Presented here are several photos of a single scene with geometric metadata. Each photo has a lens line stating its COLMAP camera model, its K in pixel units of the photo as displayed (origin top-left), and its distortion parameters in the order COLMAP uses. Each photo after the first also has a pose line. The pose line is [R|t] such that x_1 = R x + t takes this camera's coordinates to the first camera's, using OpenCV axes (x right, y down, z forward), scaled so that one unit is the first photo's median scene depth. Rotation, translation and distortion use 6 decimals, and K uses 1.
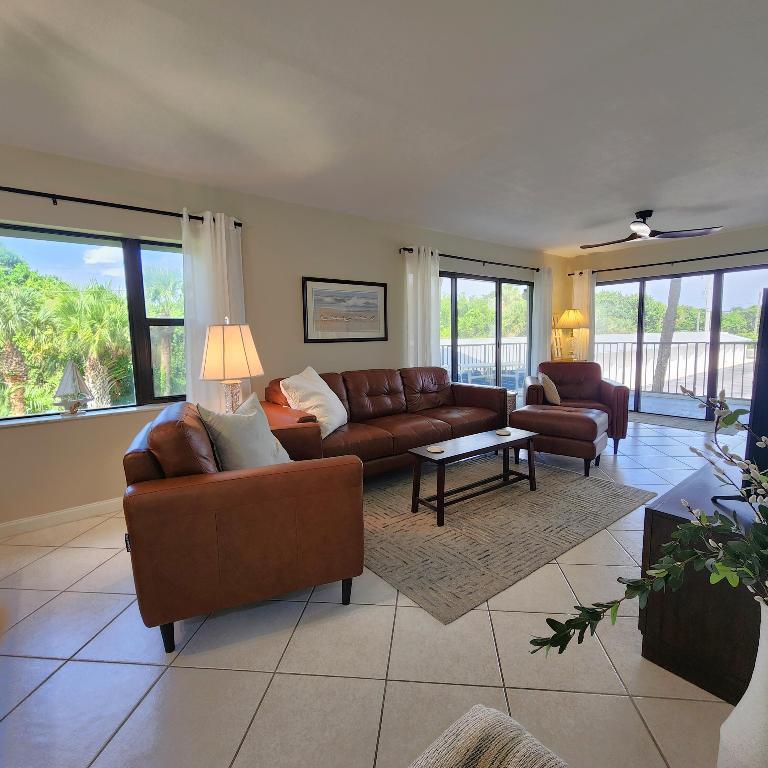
lens RADIAL K [[422.6, 0, 389.3], [0, 422.6, 384.7], [0, 0, 1]] dist [0.006314, 0.001013]
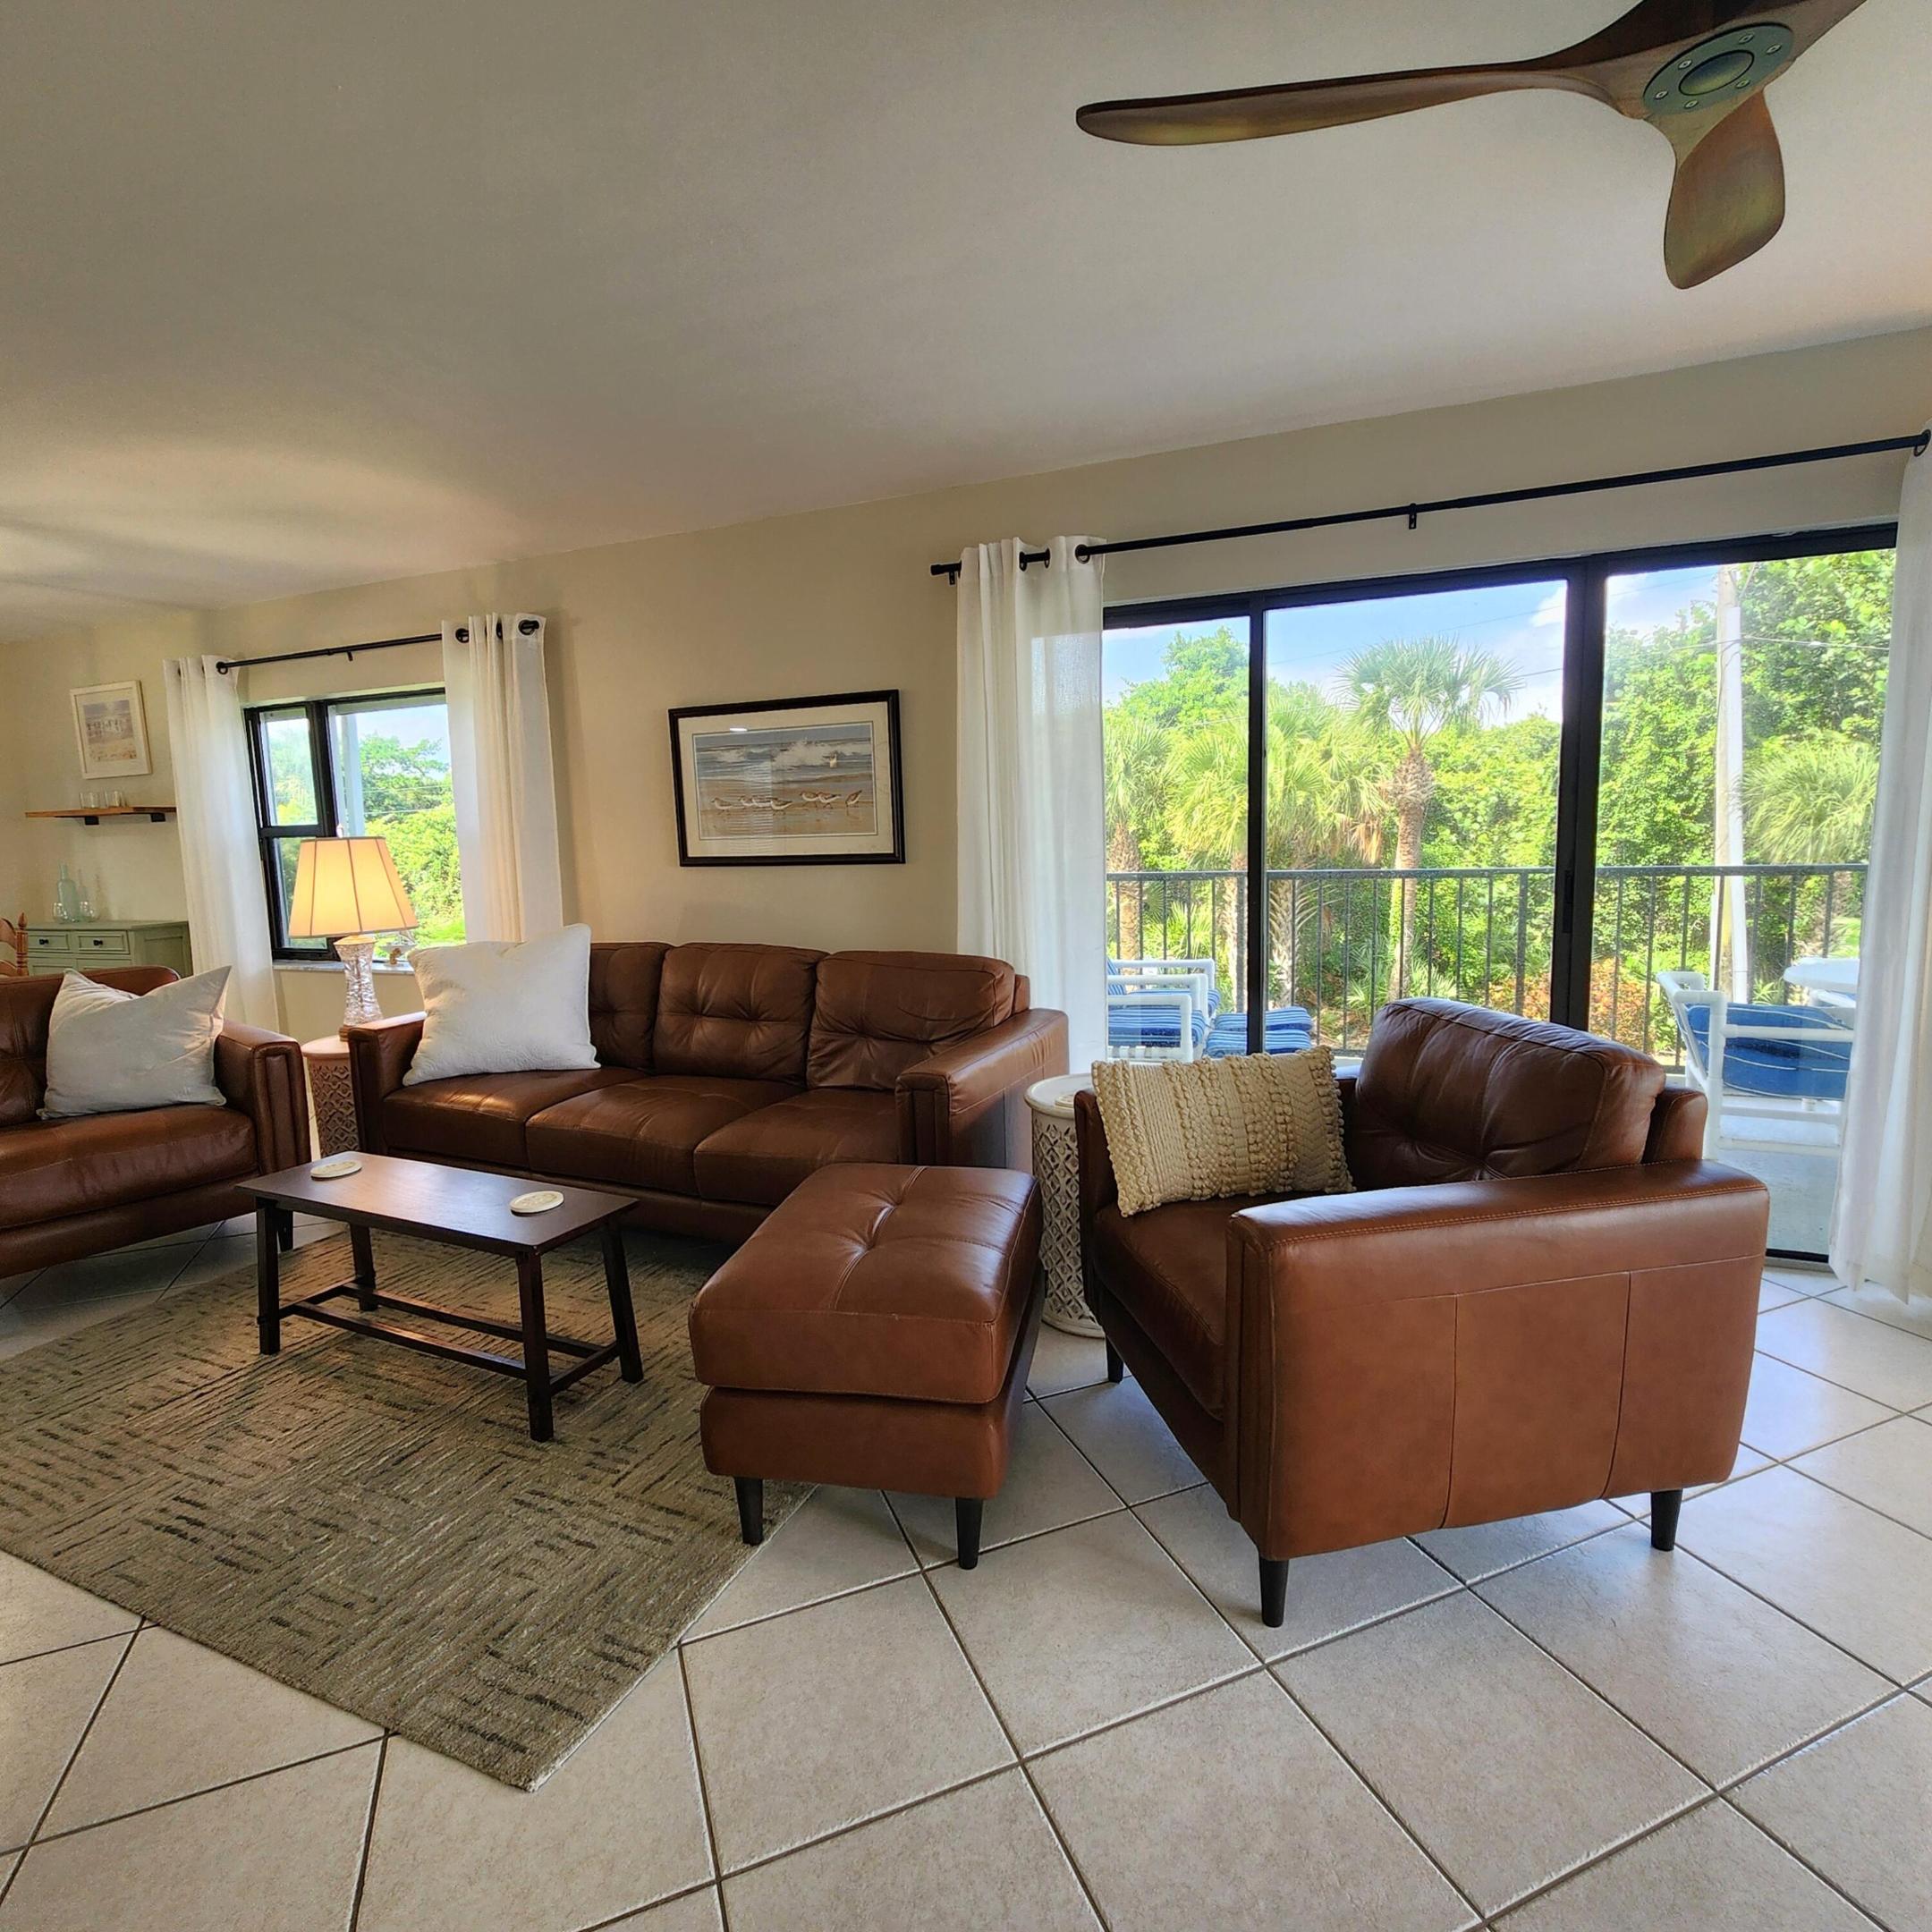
lens RADIAL K [[1063.1, 0, 973.0], [0, 1063.1, 960.9], [0, 0, 1]] dist [0.006314, 0.001013]
pose [[0.464355, 0.111859, -0.878557, 0.803045], [-0.086039, 0.992997, 0.080955, -0.105590], [0.881460, 0.037998, 0.470727, 0.695239]]
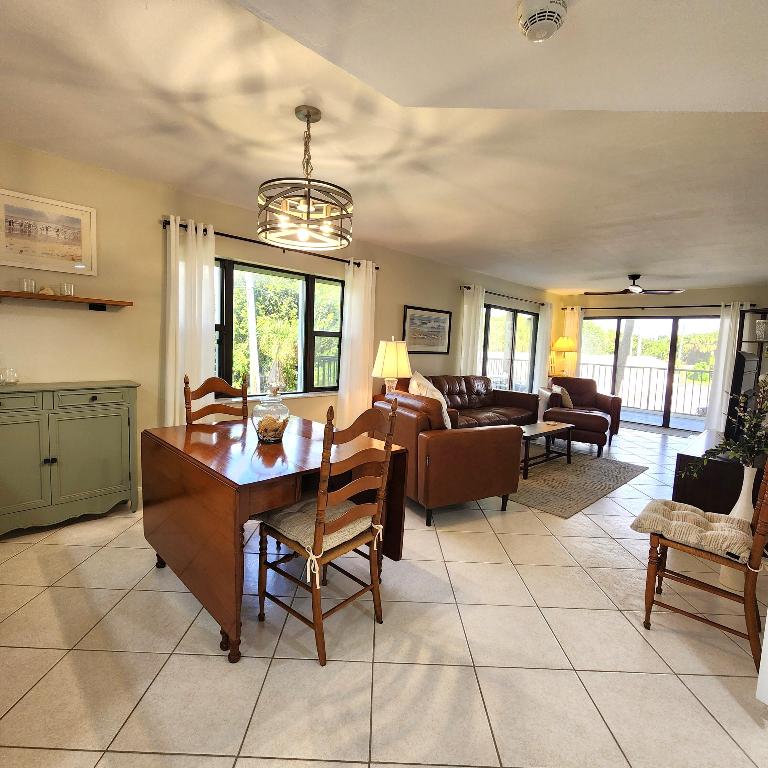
lens RADIAL K [[422.6, 0, 384.6], [0, 422.6, 379.7], [0, 0, 1]] dist [0.006314, 0.001013]
pose [[0.992774, 0.053020, 0.107648, -0.361194], [-0.049907, 0.998260, -0.031419, 0.027954], [-0.109127, 0.025820, 0.993692, -0.307501]]
